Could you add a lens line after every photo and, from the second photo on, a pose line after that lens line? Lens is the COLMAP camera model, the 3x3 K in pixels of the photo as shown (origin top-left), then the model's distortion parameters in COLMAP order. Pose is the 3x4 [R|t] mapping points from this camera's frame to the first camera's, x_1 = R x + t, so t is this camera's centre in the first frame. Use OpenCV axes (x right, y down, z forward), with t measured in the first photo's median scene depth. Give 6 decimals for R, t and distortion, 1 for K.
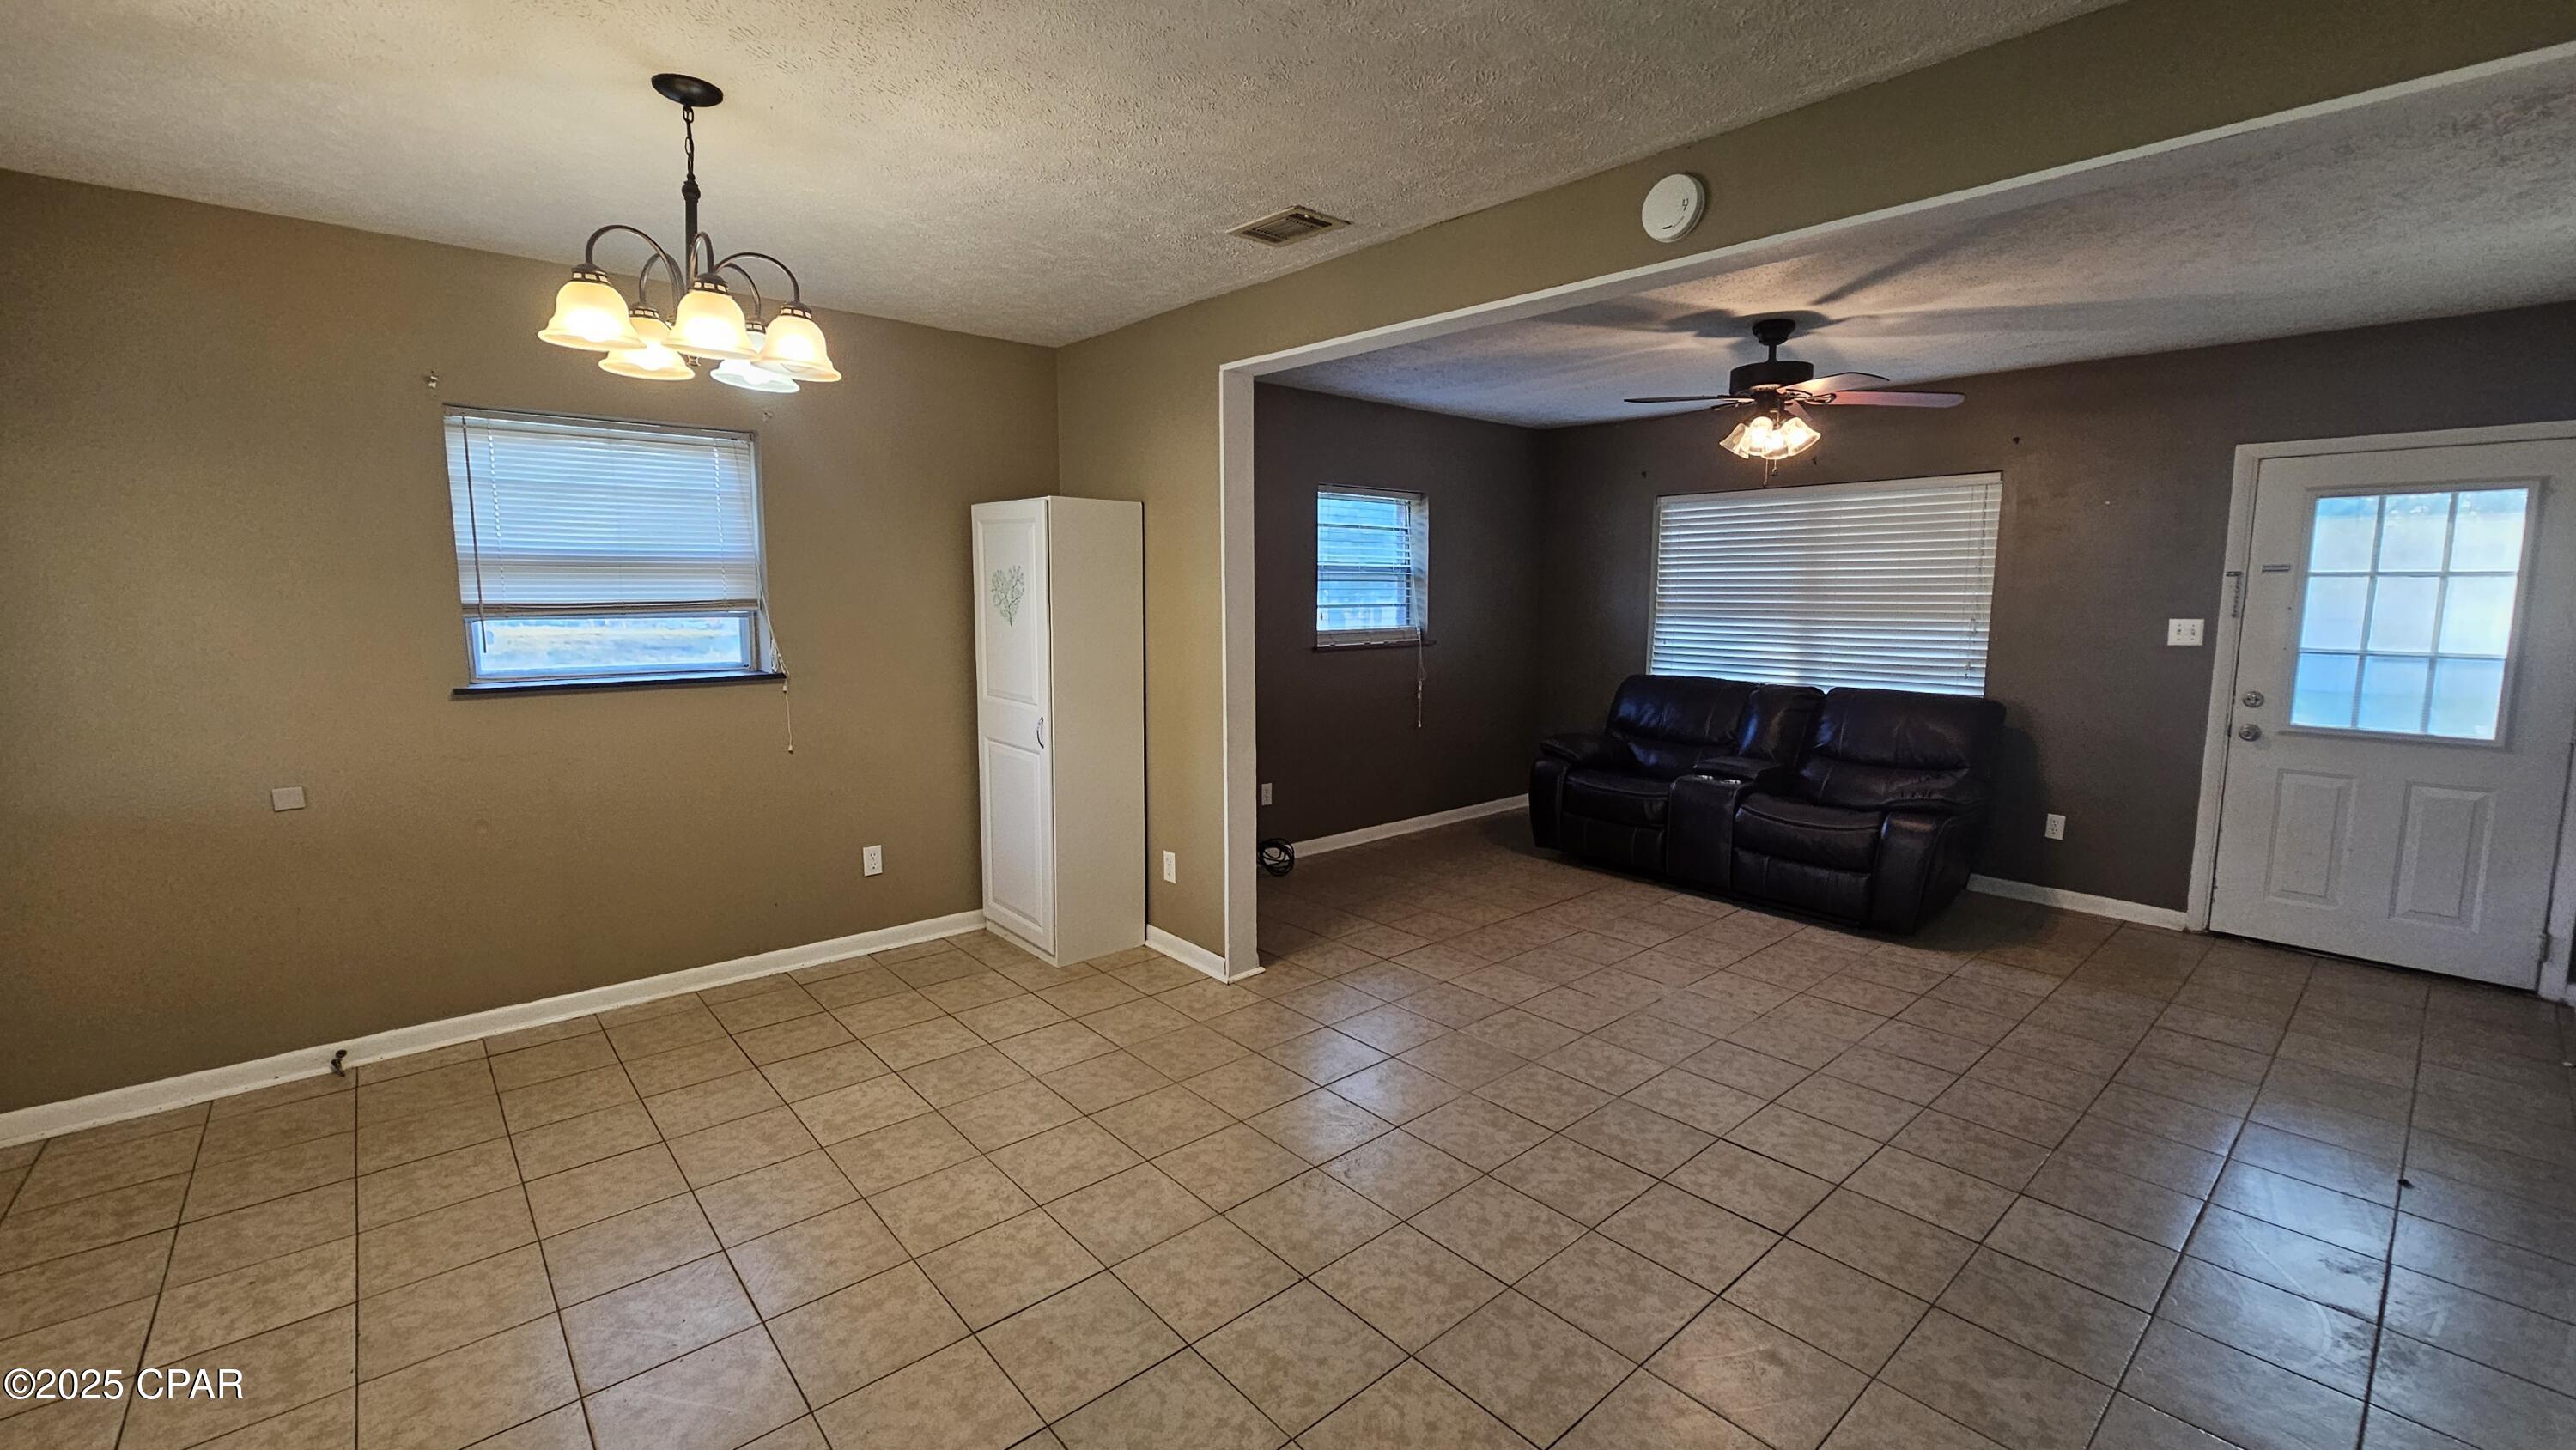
lens RADIAL K [[1055.6, 0, 1291.0], [0, 1055.6, 721.2], [0, 0, 1]] dist [-0.000524, 0.001291]
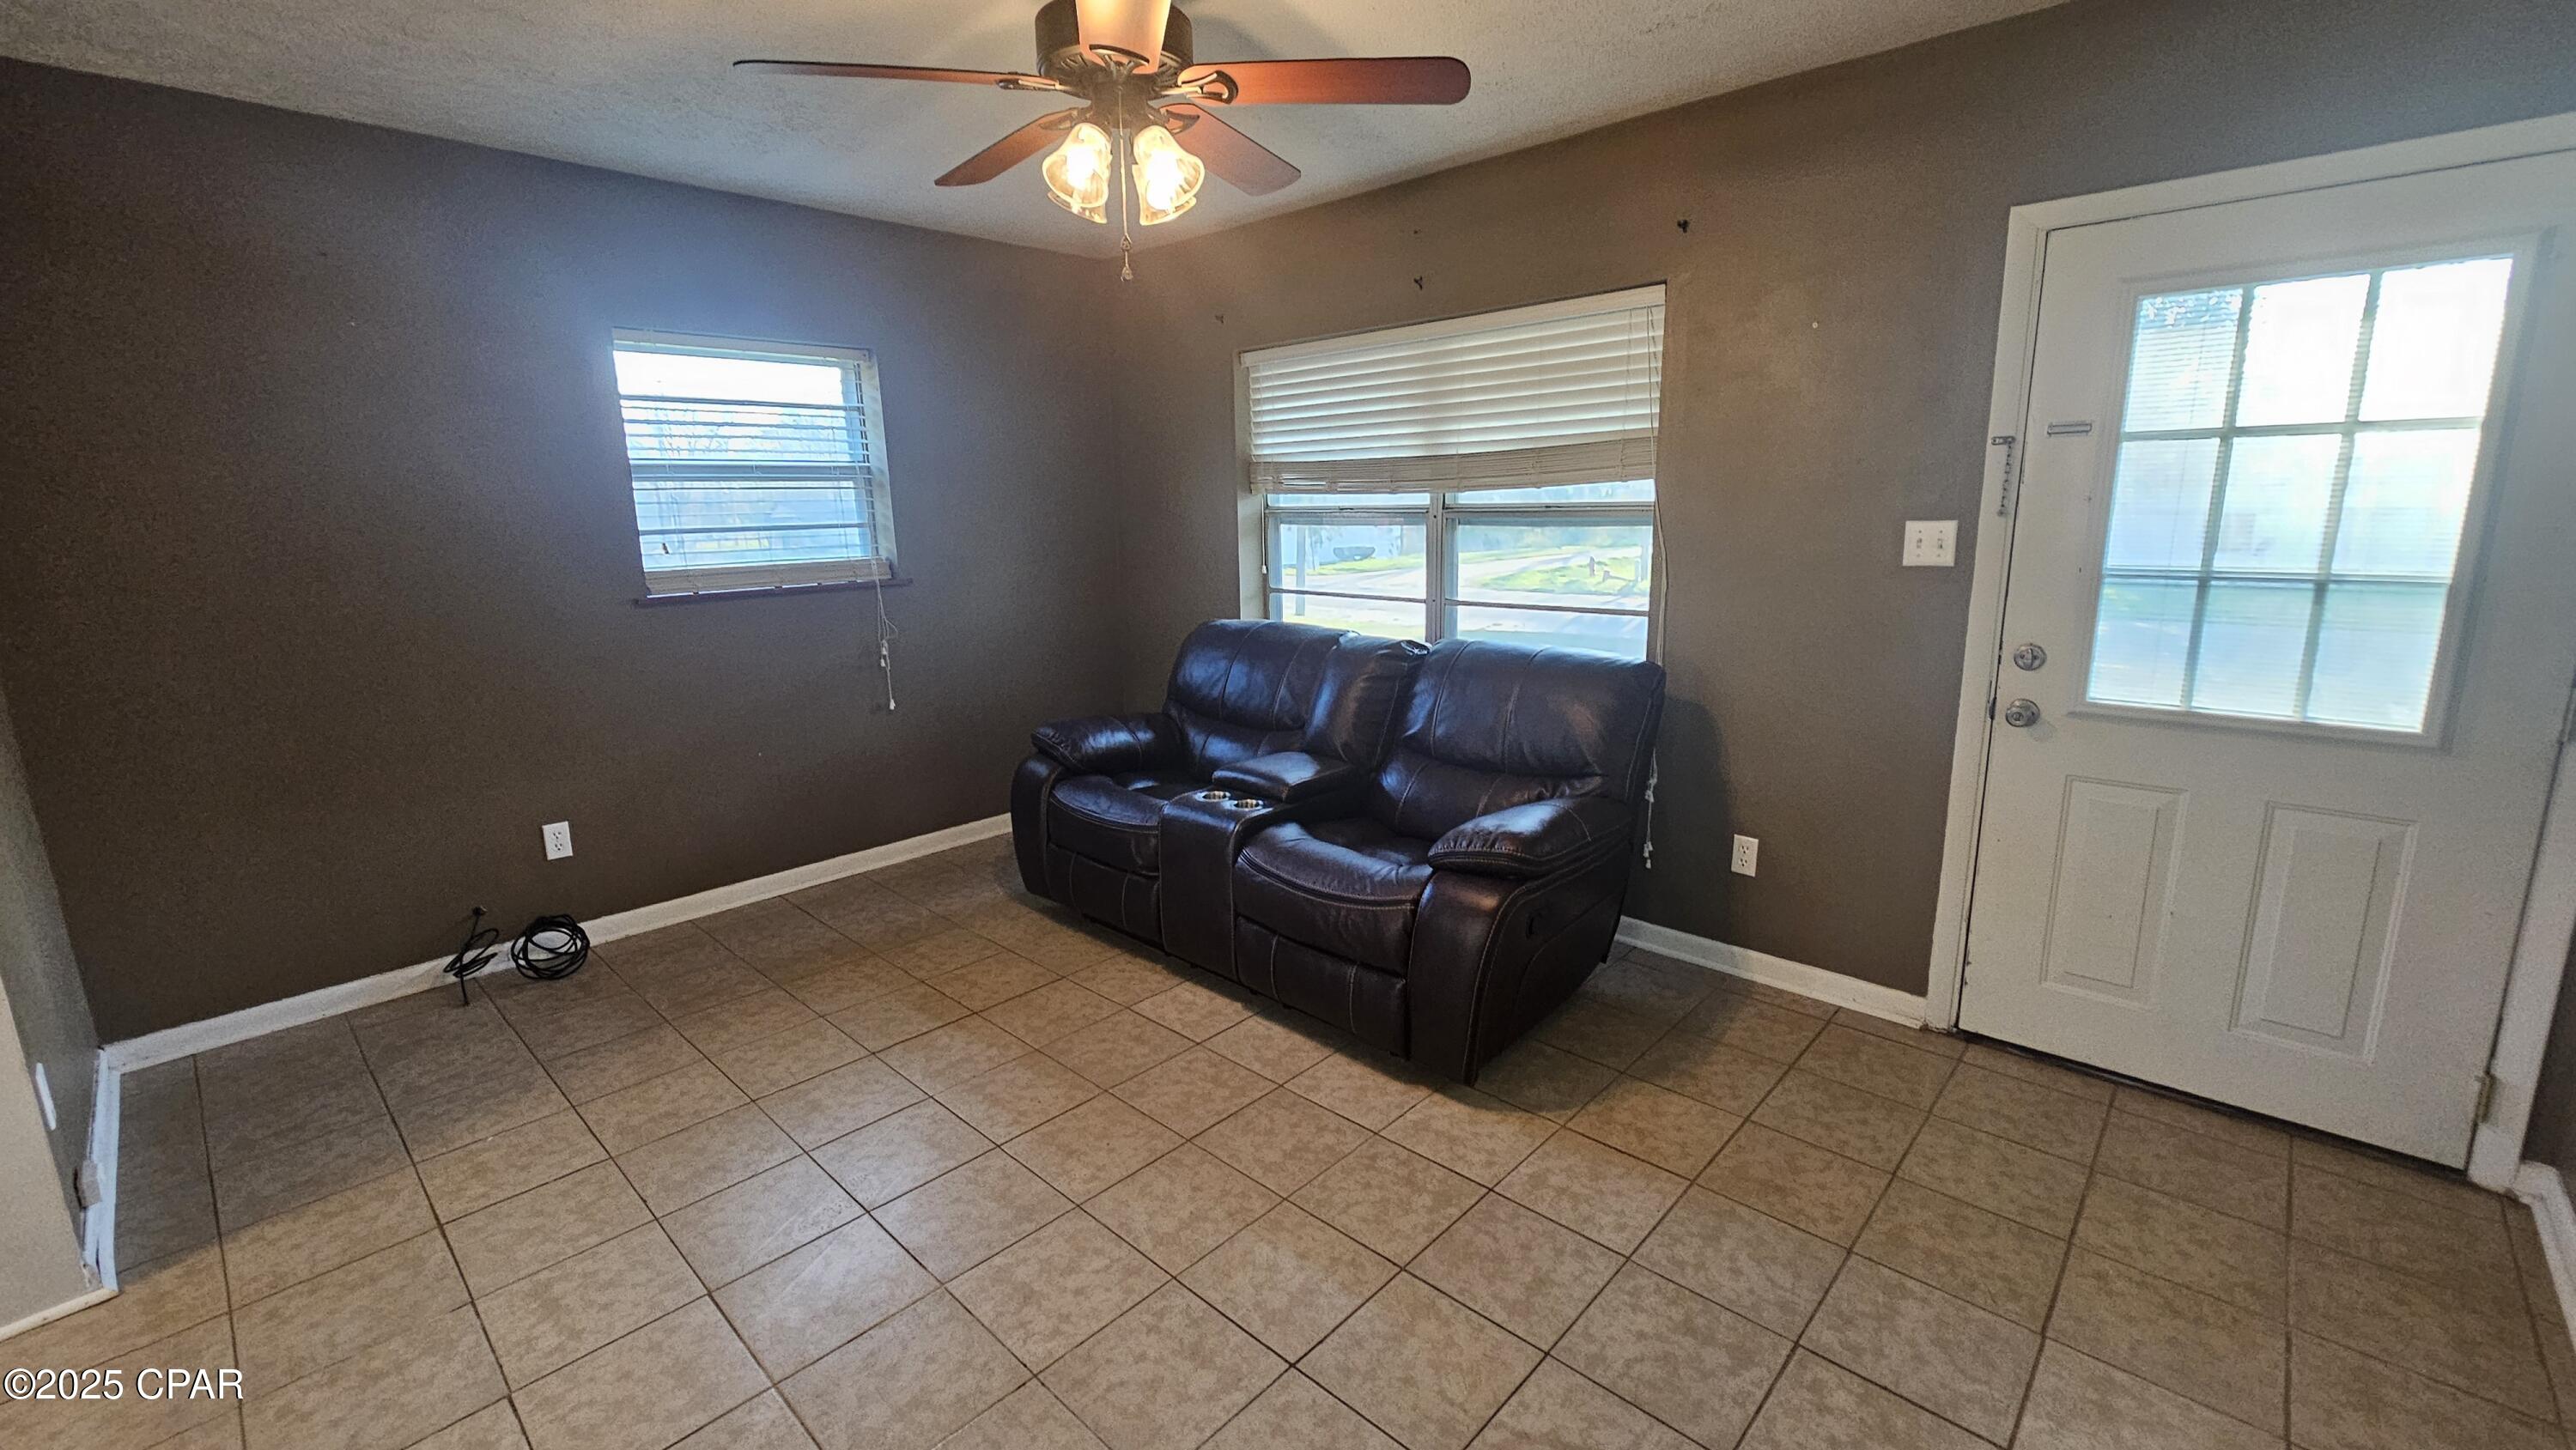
lens RADIAL K [[1055.6, 0, 1287.0], [0, 1055.6, 721.2], [0, 0, 1]] dist [-0.000524, 0.001291]
pose [[0.995788, -0.039693, 0.082646, 0.446803], [0.033031, 0.996209, 0.080474, -0.045669], [-0.085527, -0.077405, 0.993325, 0.446090]]
